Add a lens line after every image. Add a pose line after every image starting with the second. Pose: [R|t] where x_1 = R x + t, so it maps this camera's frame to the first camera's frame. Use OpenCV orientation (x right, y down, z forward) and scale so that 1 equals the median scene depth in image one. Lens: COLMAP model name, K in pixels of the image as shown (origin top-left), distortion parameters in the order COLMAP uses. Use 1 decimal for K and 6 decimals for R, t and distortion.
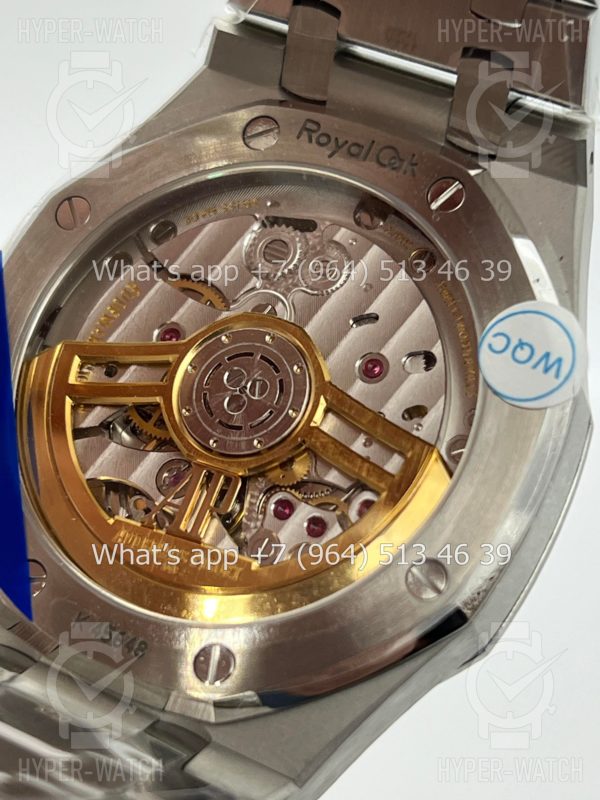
lens RADIAL K [[1828.9, 0, 303.6], [0, 1828.9, 411.7], [0, 0, 1]] dist [0.065012, 0.206188]
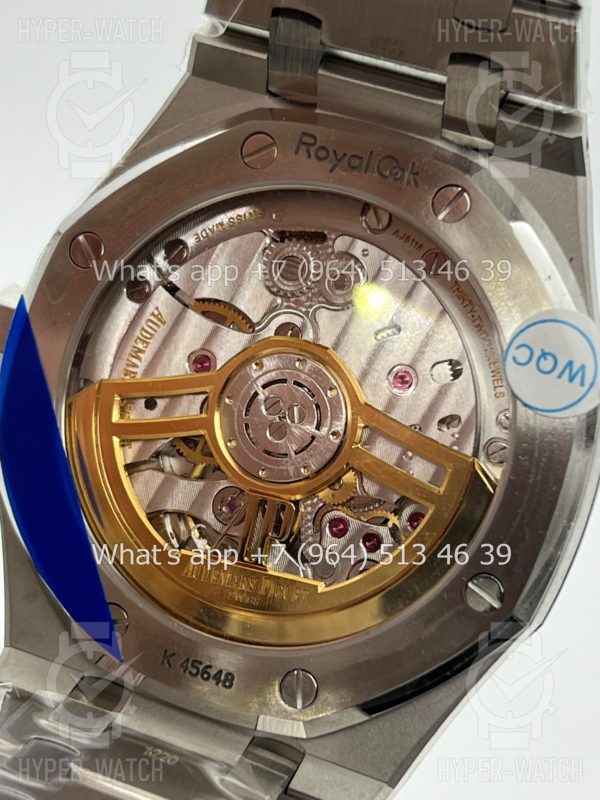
lens RADIAL K [[1828.9, 0, 303.6], [0, 1828.9, 411.7], [0, 0, 1]] dist [0.065012, 0.206188]
pose [[0.989467, -0.143973, 0.015089, -0.036502], [0.136652, 0.963345, 0.230850, -0.255591], [-0.047772, -0.226357, 0.972872, -0.020604]]
